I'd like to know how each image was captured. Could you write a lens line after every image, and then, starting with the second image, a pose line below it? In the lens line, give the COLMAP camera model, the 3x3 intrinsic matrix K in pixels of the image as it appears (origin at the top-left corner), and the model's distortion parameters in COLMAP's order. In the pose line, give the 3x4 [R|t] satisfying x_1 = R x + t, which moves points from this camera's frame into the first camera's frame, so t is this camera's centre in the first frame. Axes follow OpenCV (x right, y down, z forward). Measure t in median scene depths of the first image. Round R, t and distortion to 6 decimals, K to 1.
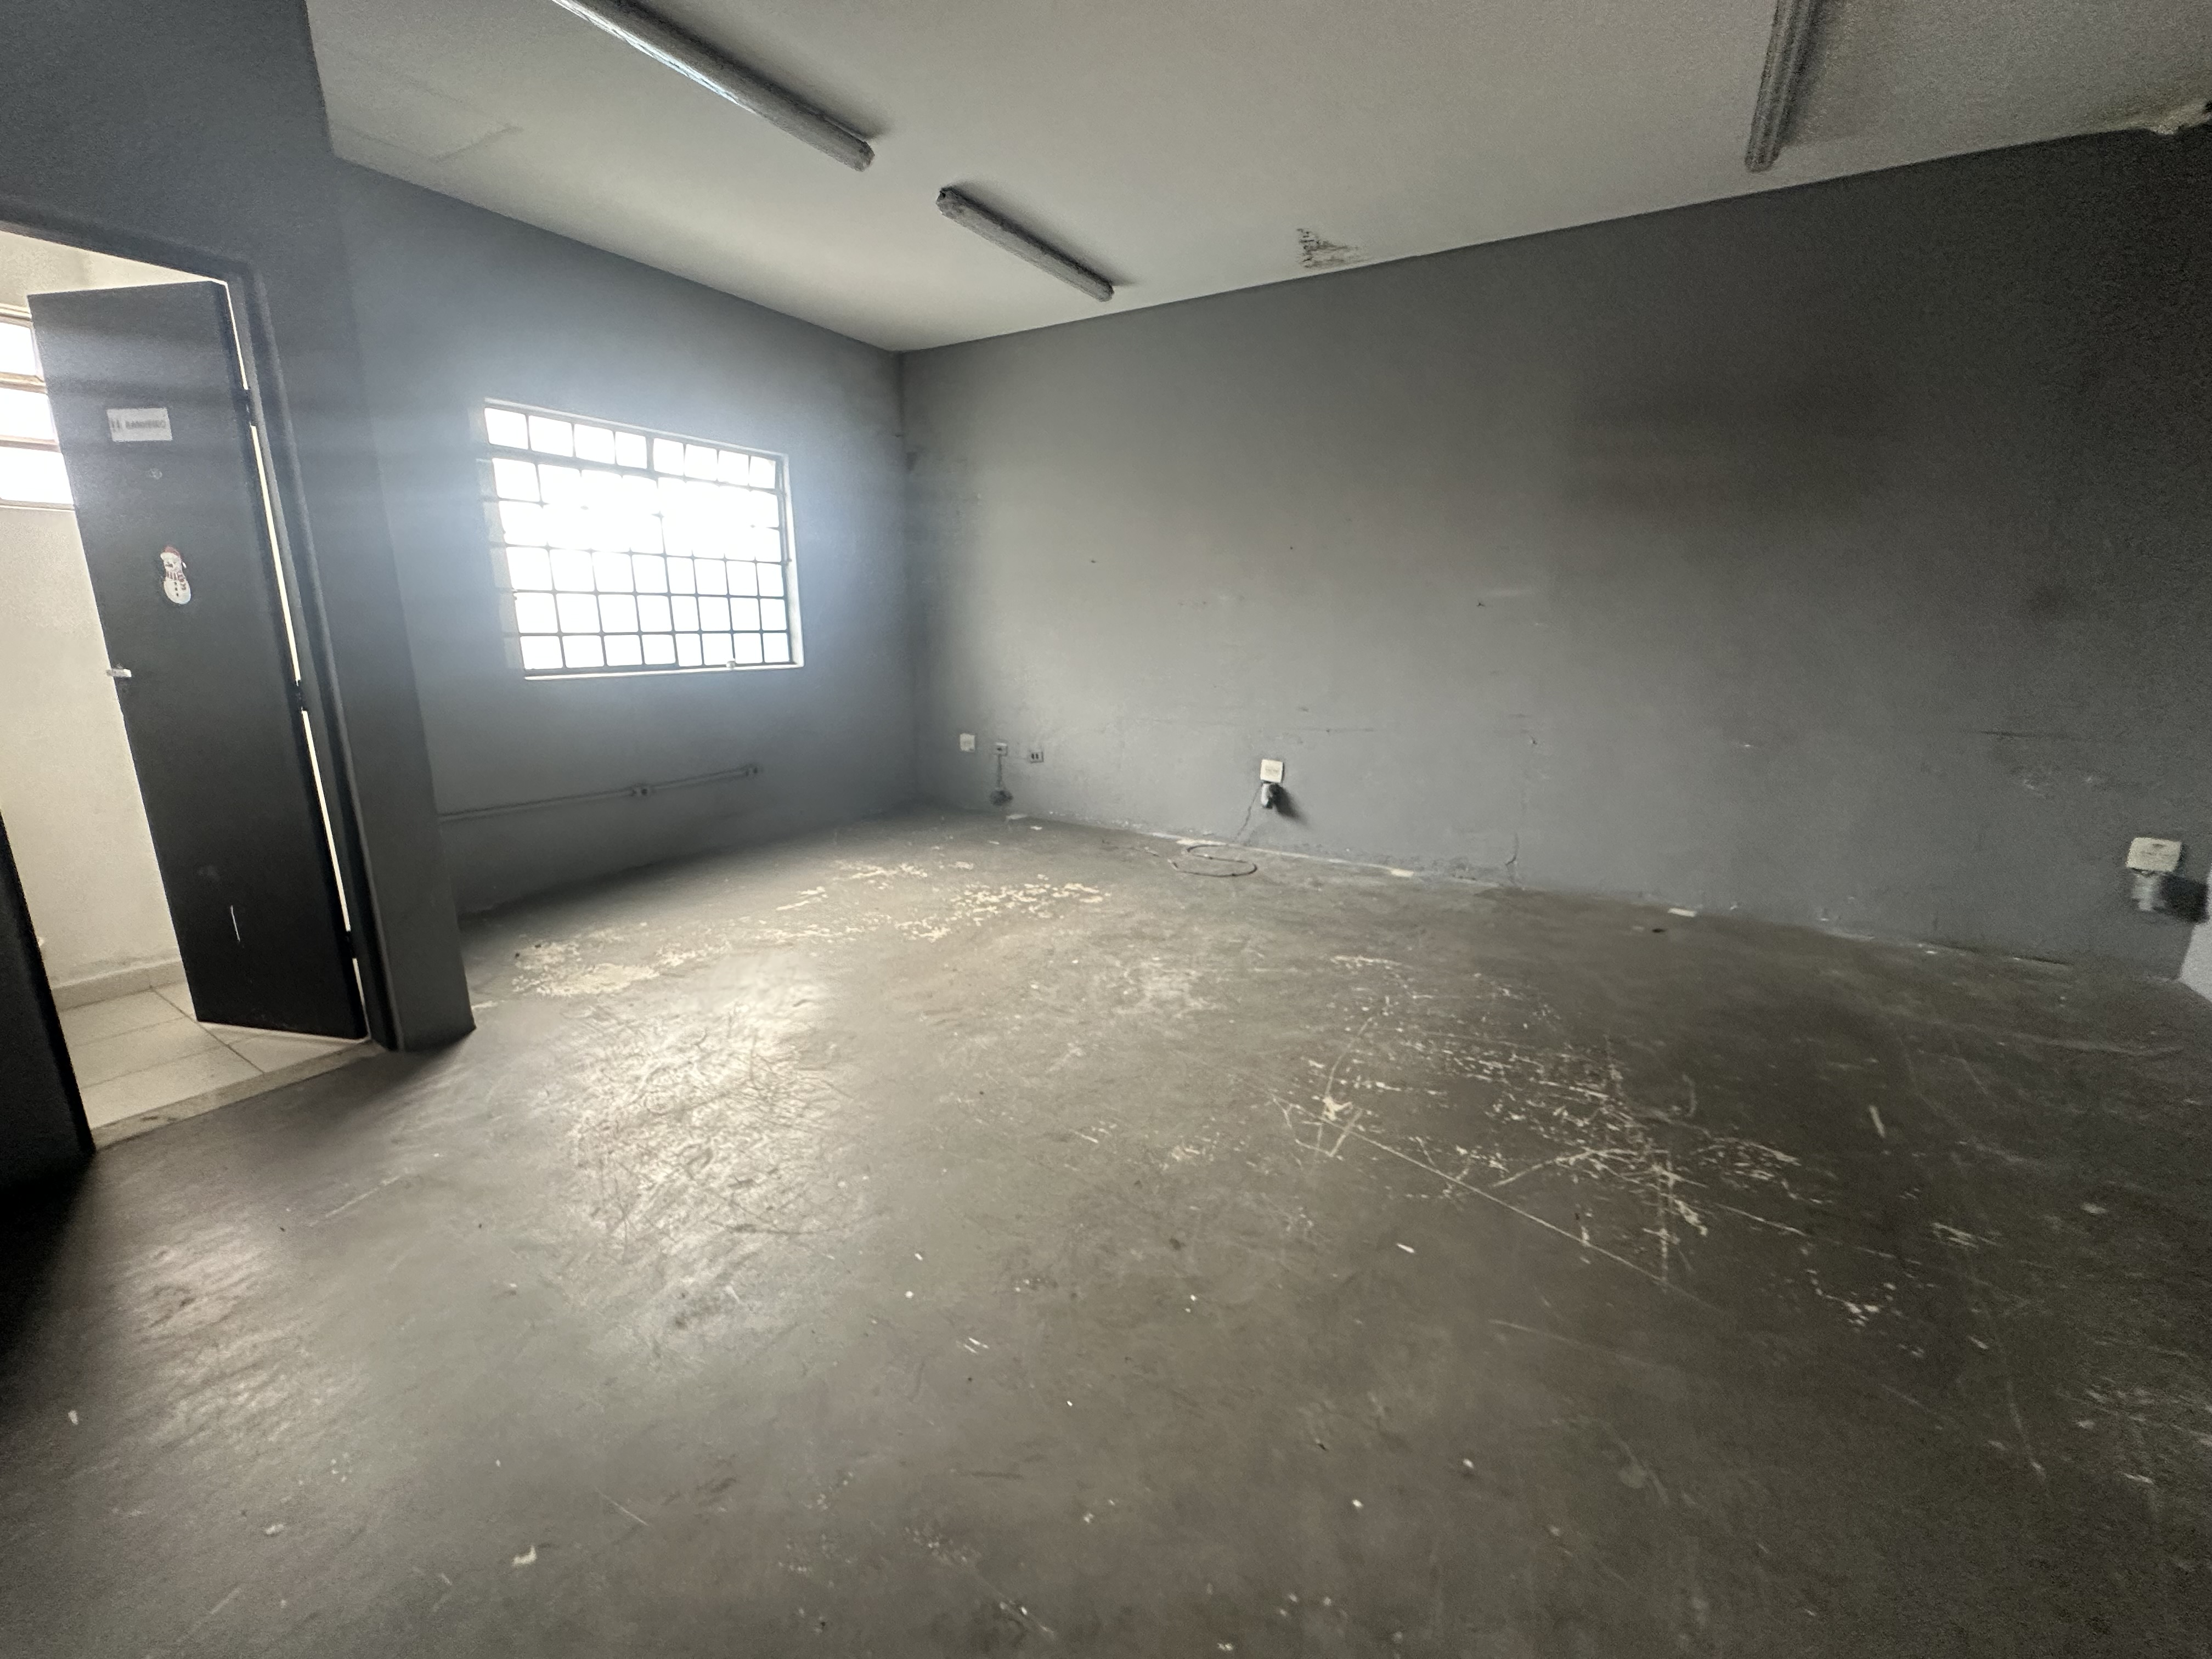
lens RADIAL K [[887.5, 0, 1102.9], [0, 887.5, 828.2], [0, 0, 1]] dist [-0.004179, -0.000094]
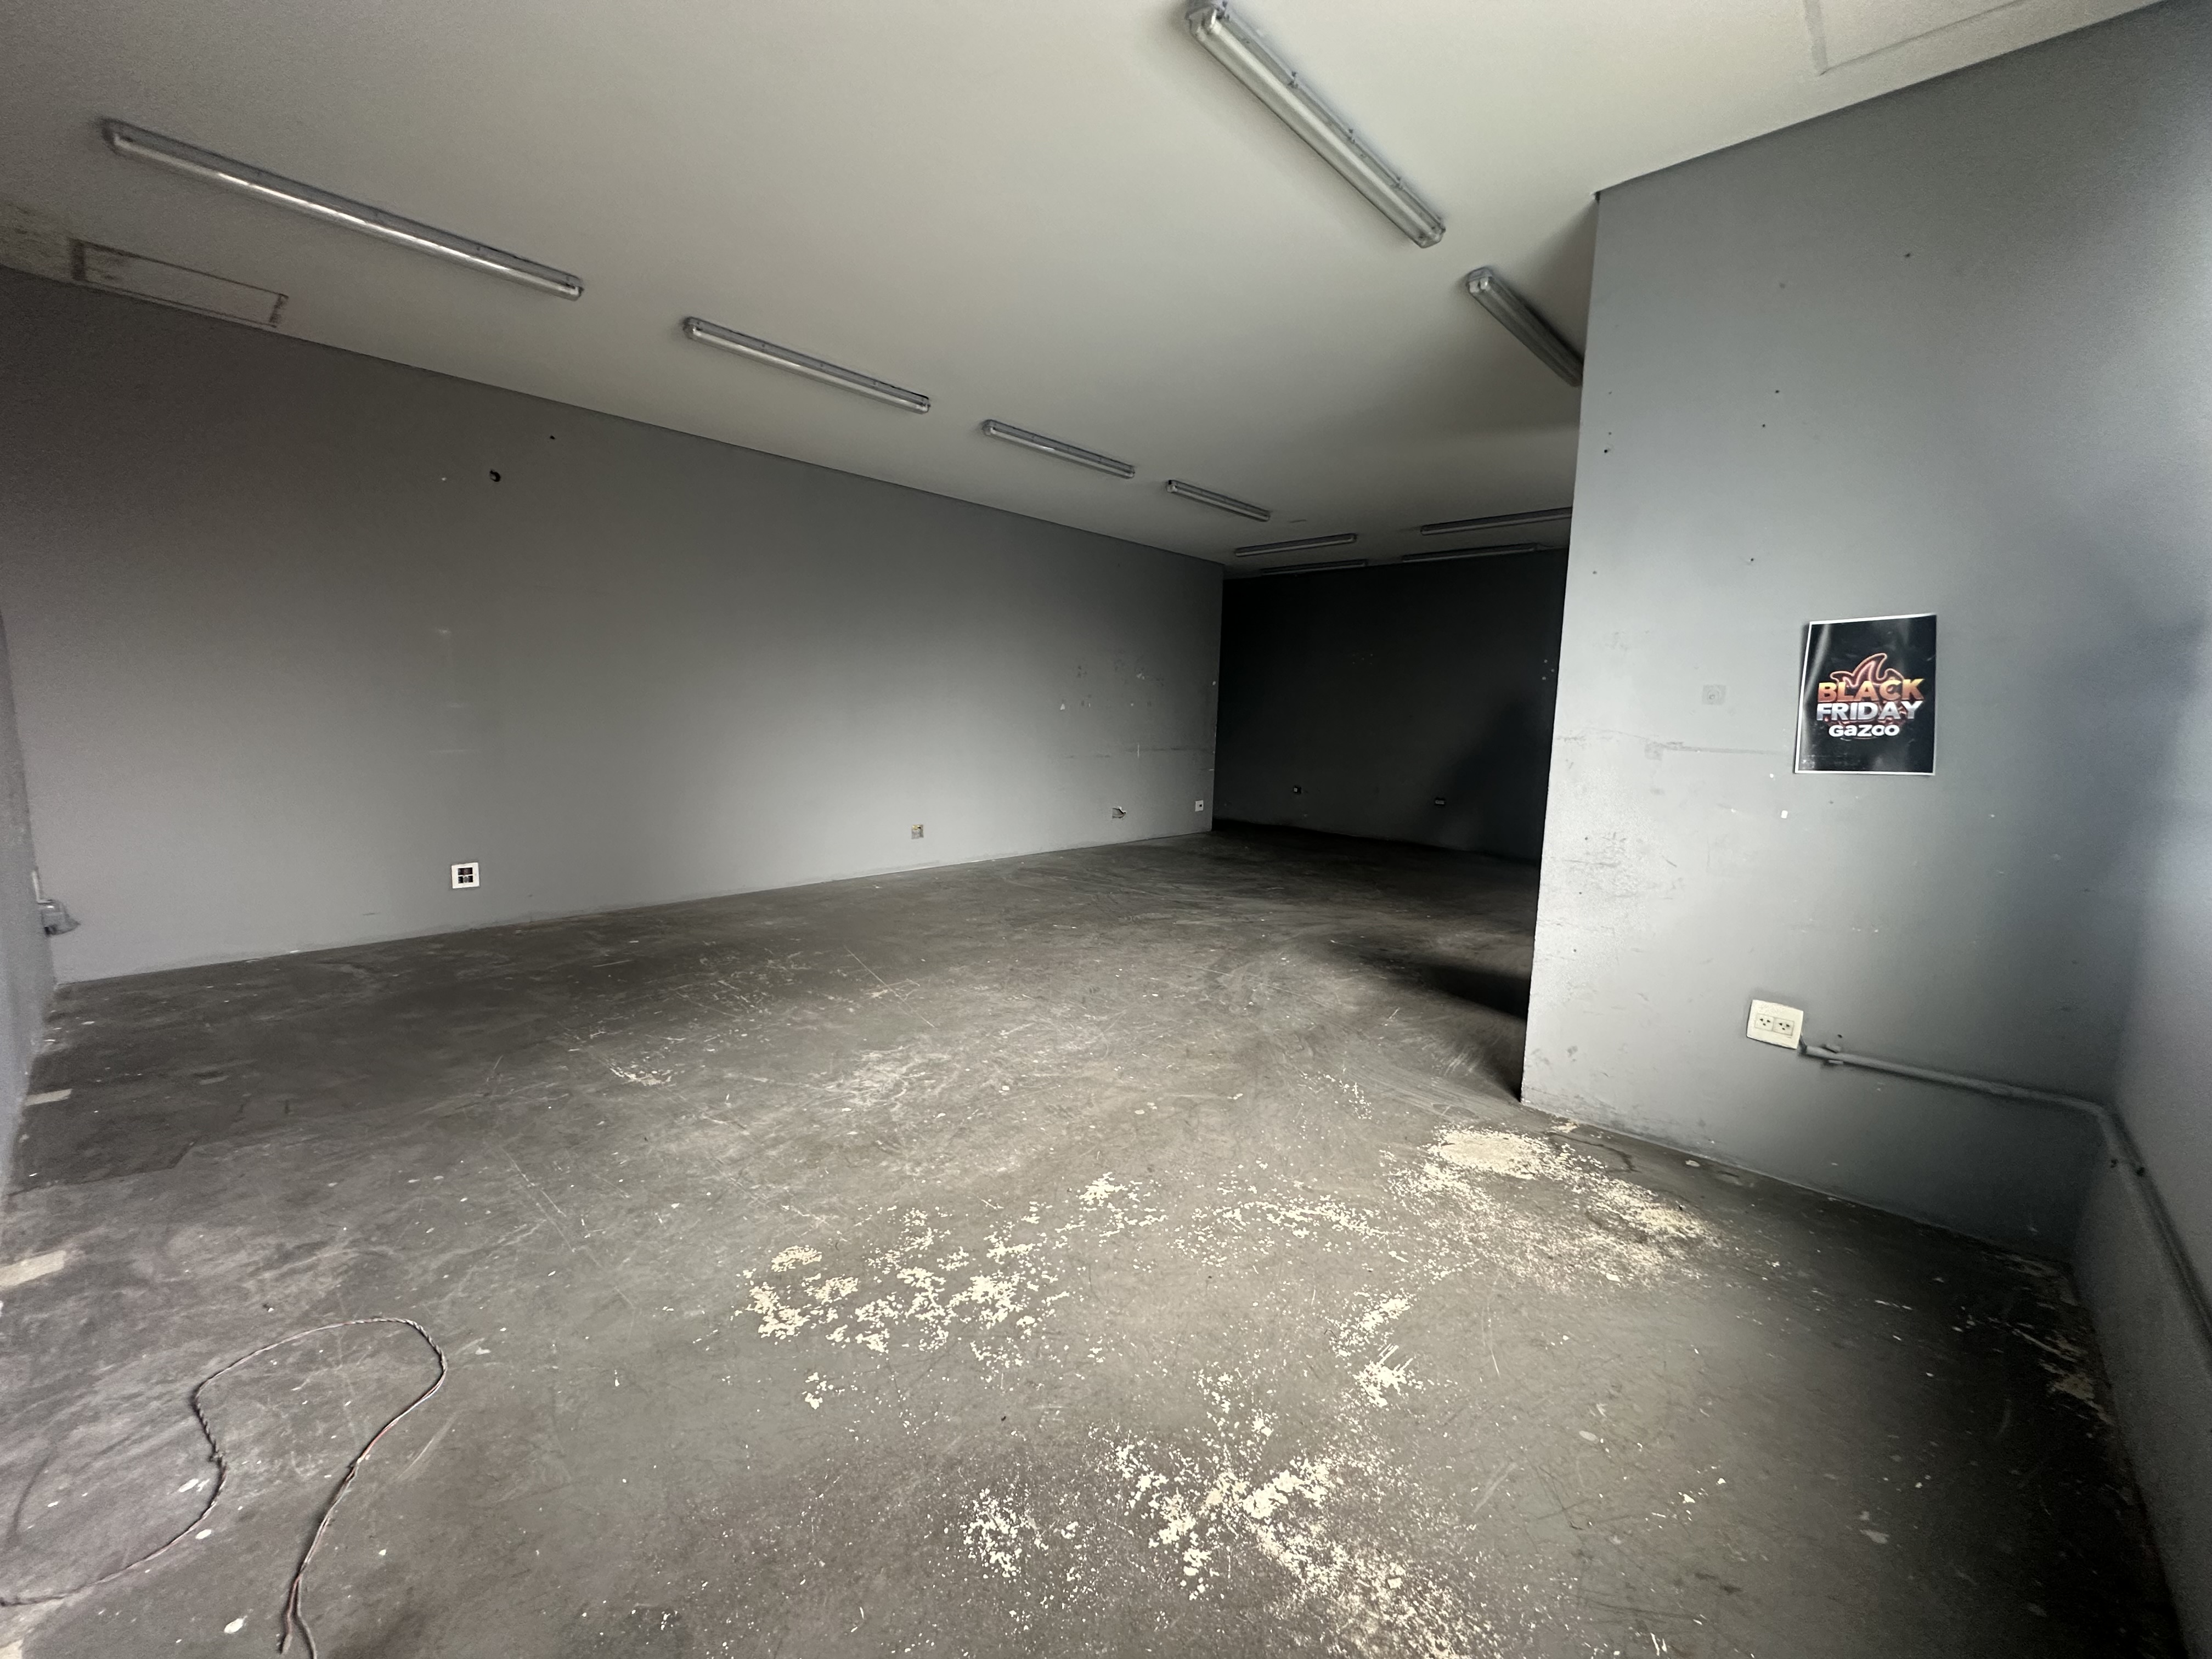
lens RADIAL K [[883.3, 0, 1104.5], [0, 883.3, 831.5], [0, 0, 1]] dist [-0.003541, 0.000475]
pose [[-0.979702, -0.061843, 0.190682, -0.298895], [0.010454, 0.934165, 0.356689, -0.365094], [-0.200187, 0.351443, -0.914556, 1.506331]]
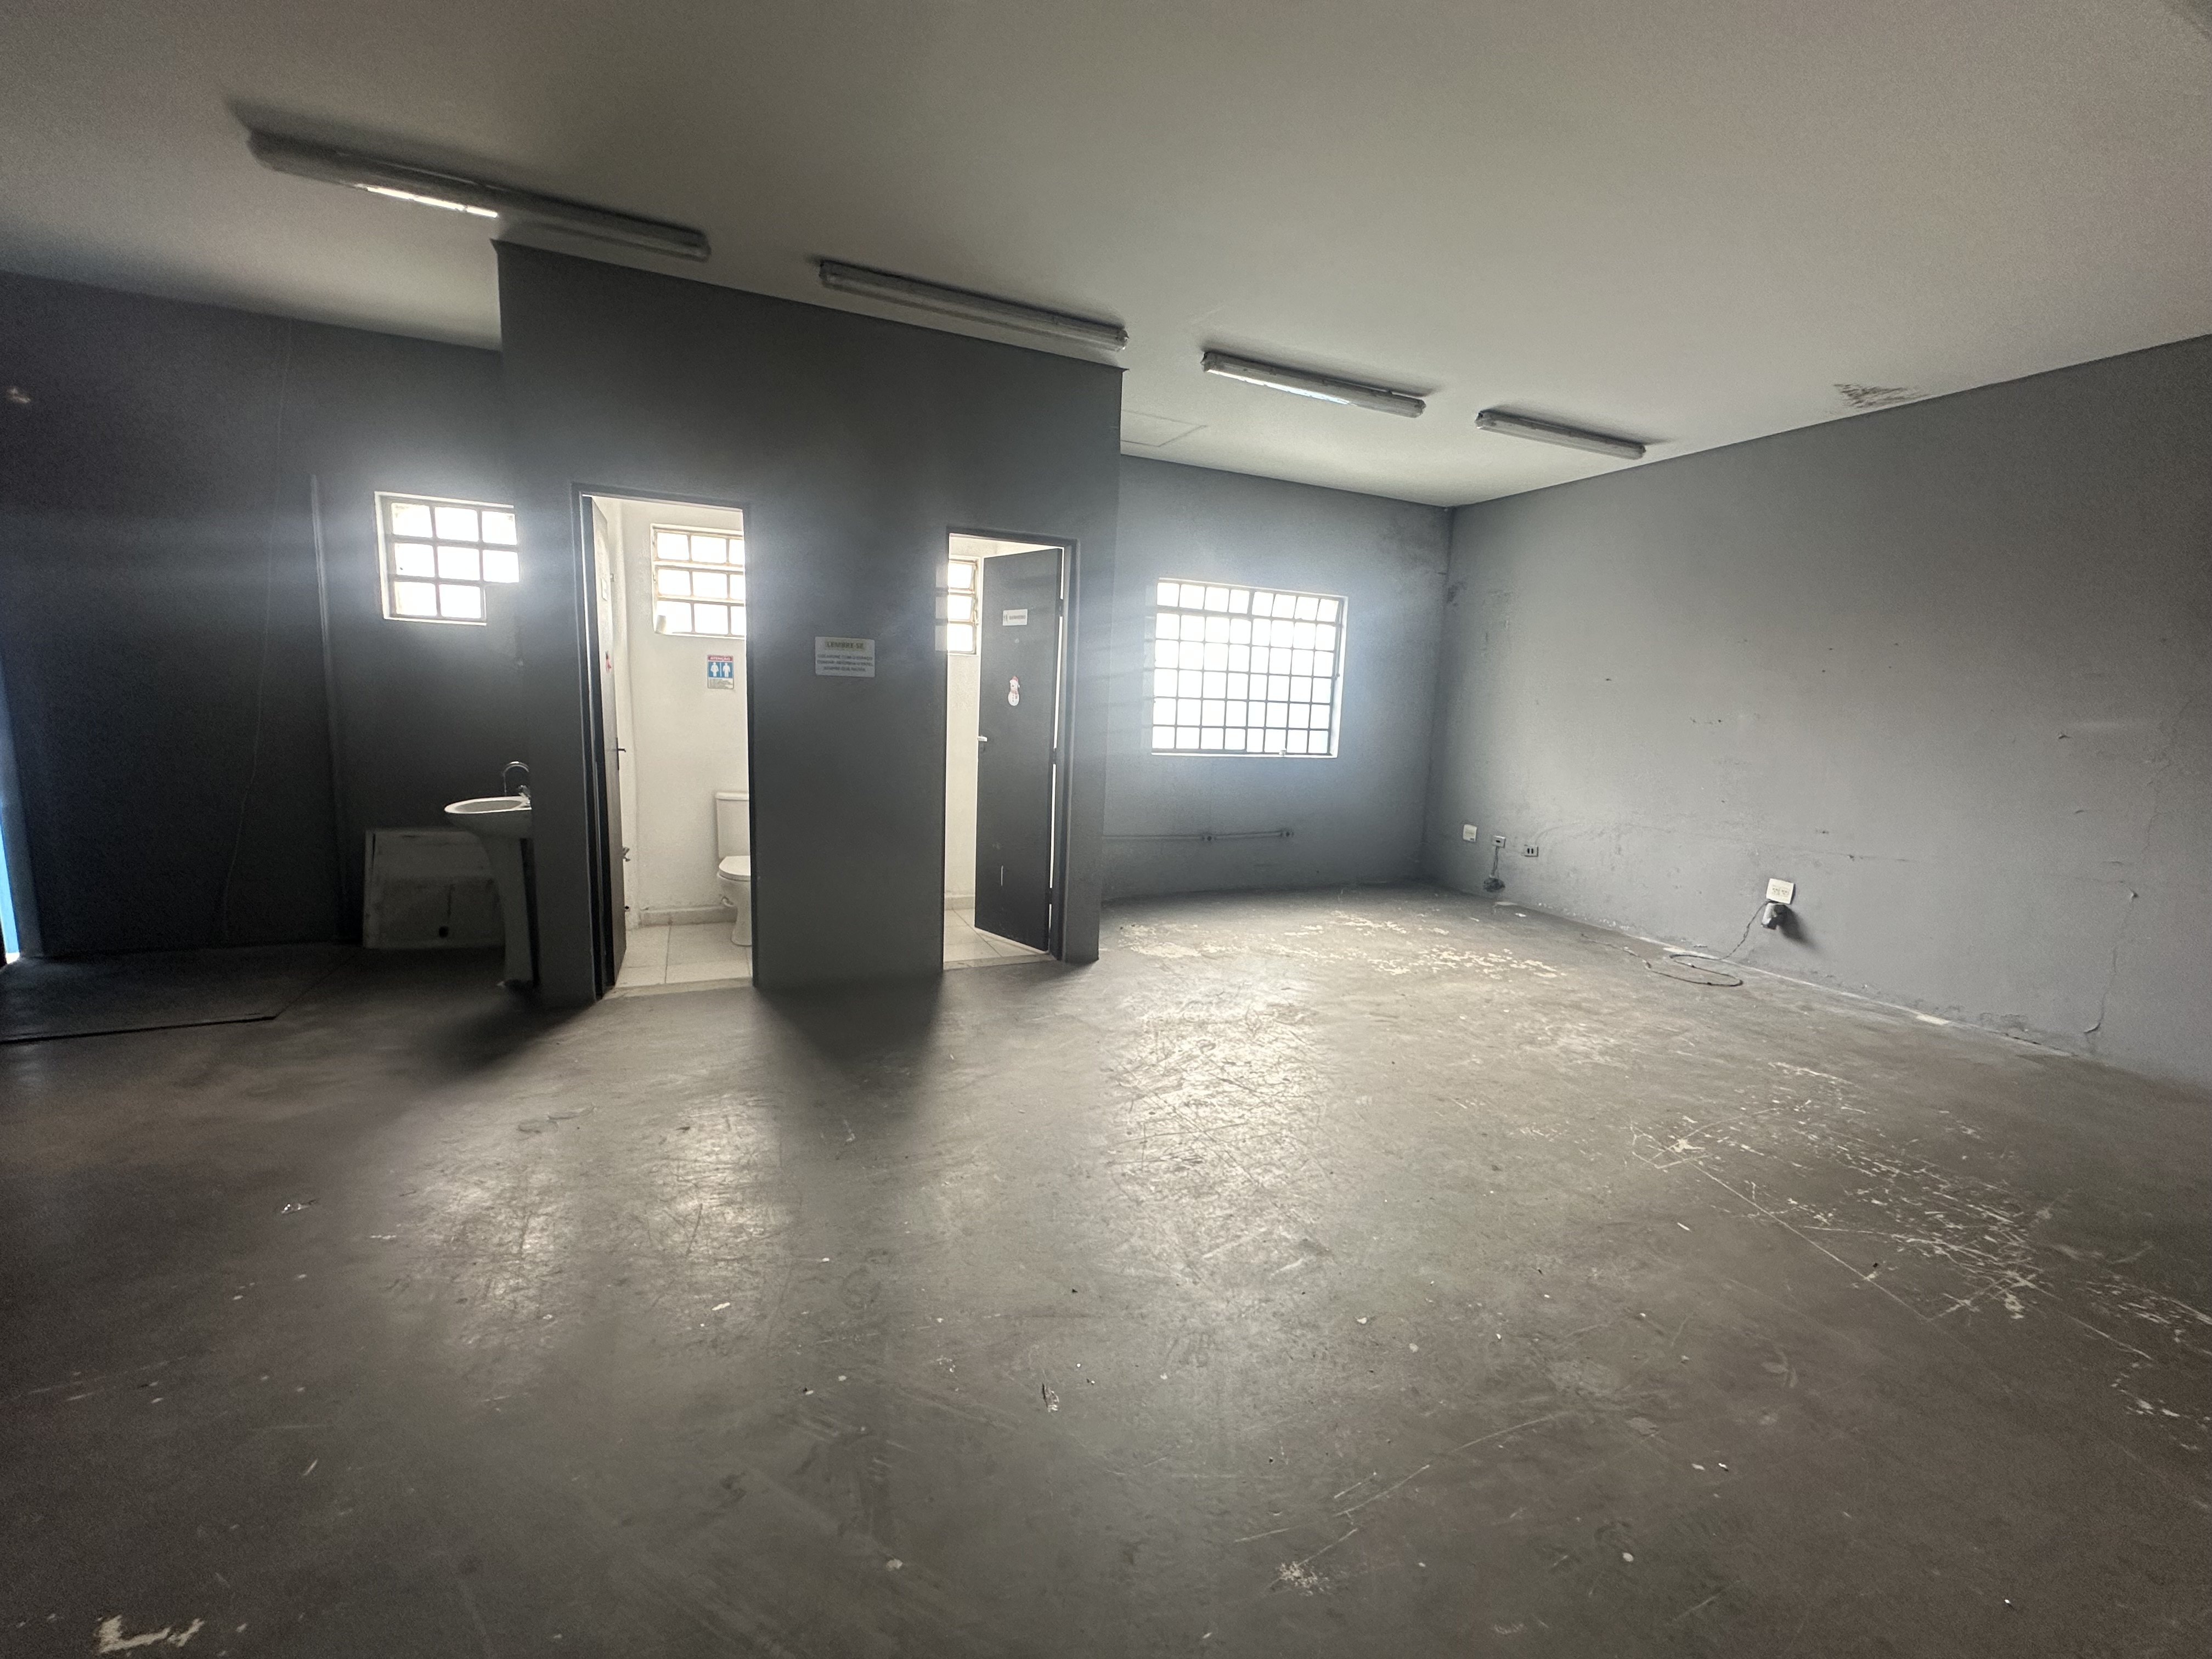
lens RADIAL K [[883.3, 0, 1104.5], [0, 883.3, 831.5], [0, 0, 1]] dist [-0.003541, 0.000475]
pose [[0.822077, 0.107940, -0.559051, 0.151829], [-0.162570, 0.985490, -0.048781, 0.052630], [0.545674, 0.130987, 0.827697, -0.300929]]
